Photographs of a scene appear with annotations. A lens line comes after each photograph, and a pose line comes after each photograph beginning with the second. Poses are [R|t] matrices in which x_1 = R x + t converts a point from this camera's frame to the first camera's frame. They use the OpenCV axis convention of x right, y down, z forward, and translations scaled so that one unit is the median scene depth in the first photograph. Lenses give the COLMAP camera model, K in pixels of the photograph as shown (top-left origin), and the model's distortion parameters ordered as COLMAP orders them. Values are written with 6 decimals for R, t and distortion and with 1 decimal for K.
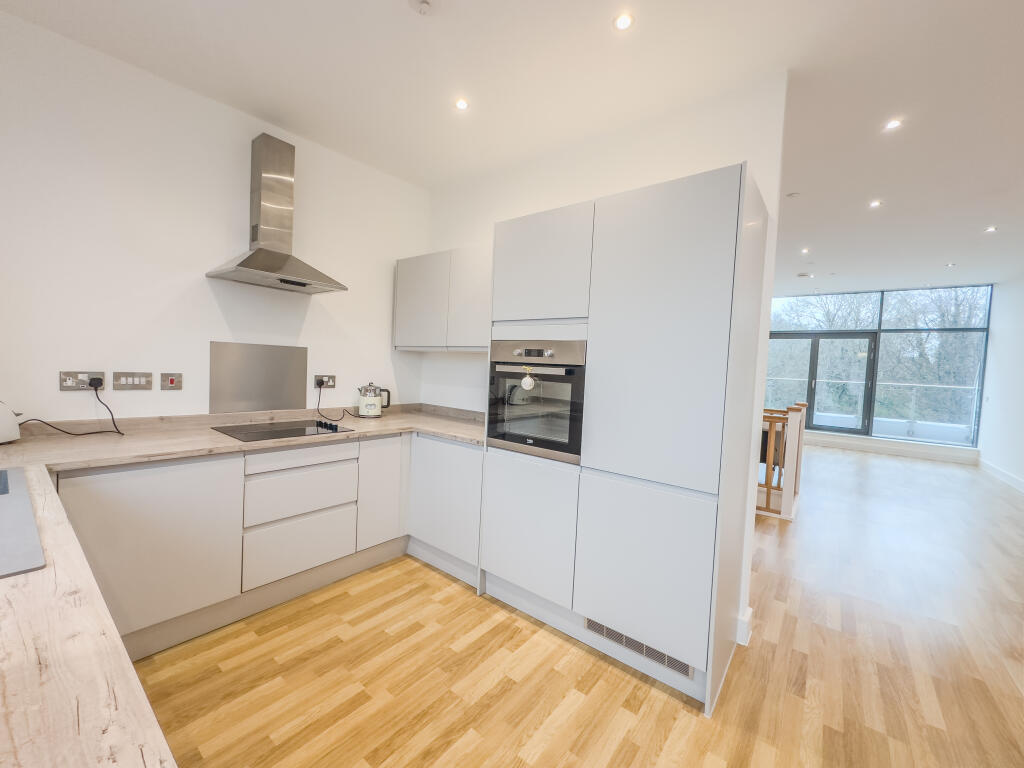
lens RADIAL K [[413.3, 0, 519.9], [0, 413.3, 386.9], [0, 0, 1]] dist [-0.000387, -0.000112]
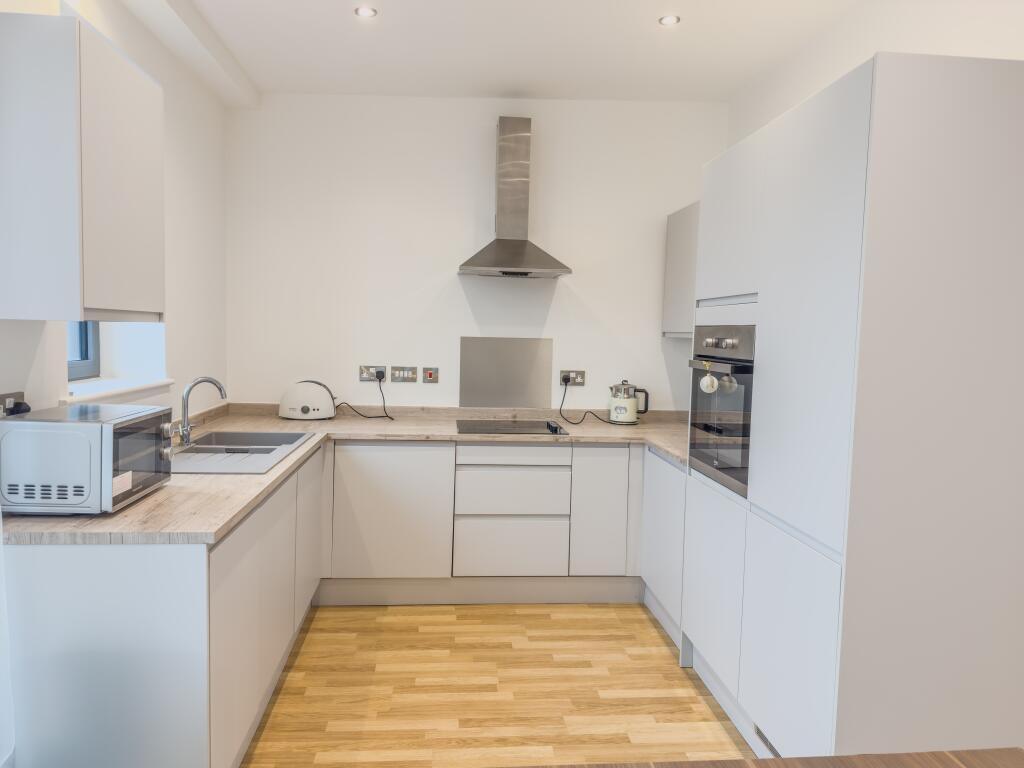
lens RADIAL K [[741.5, 0, 512.0], [0, 741.5, 384.0], [0, 0, 1]] dist [0.063905, -0.003251]
pose [[0.682784, 0.021634, -0.730300, 0.723630], [-0.028829, 0.999581, 0.002657, -0.001252], [0.730051, 0.019239, 0.683122, -0.173341]]
